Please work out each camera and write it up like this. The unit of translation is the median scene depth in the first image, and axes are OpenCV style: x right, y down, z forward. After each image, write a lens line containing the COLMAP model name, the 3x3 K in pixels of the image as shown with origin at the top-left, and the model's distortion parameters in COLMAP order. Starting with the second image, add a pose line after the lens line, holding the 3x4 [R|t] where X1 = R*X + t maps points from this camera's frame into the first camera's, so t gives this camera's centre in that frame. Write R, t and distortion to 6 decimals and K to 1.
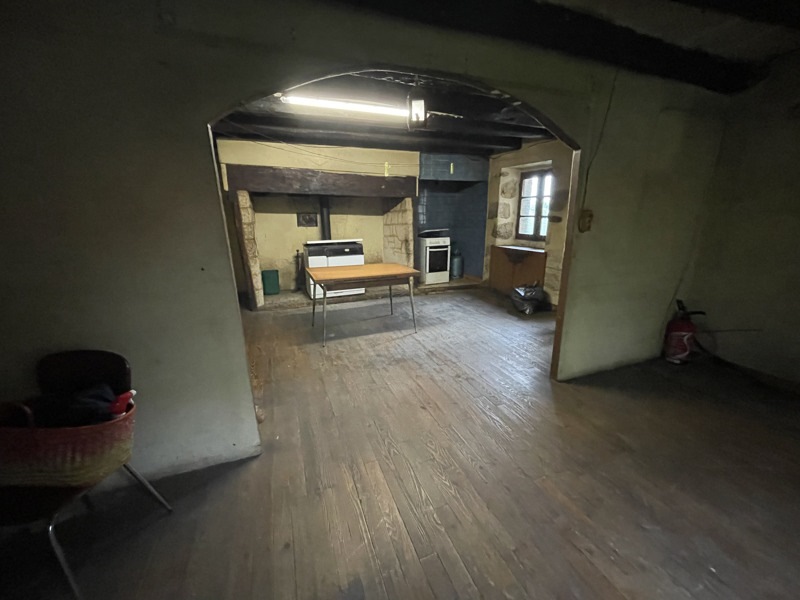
lens RADIAL K [[318.8, 0, 400.0], [0, 318.8, 300.0], [0, 0, 1]] dist [0.001566, 0.000096]
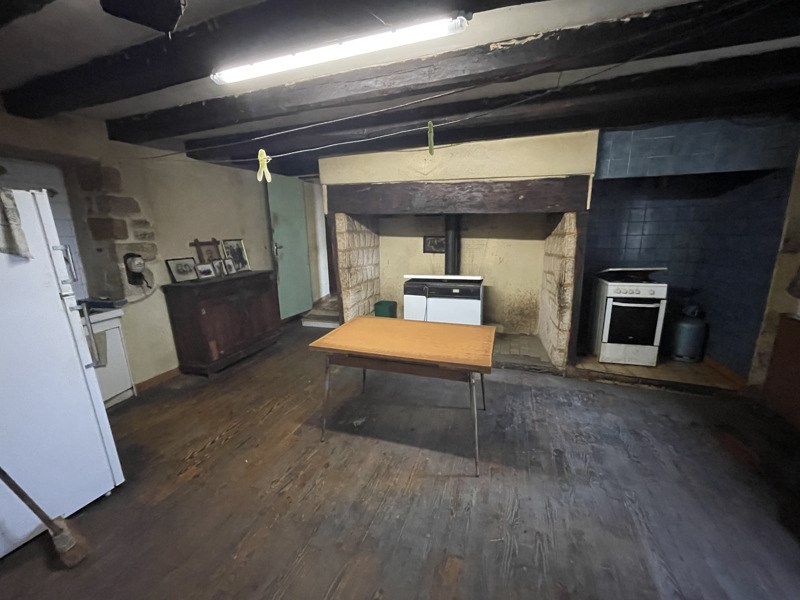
lens RADIAL K [[321.2, 0, 400.0], [0, 321.2, 300.0], [0, 0, 1]] dist [-0.000960, -0.000253]
pose [[0.759547, 0.132896, -0.636732, 0.176862], [-0.162627, 0.986616, 0.011926, -0.116723], [0.629794, 0.094491, 0.770993, 0.357656]]
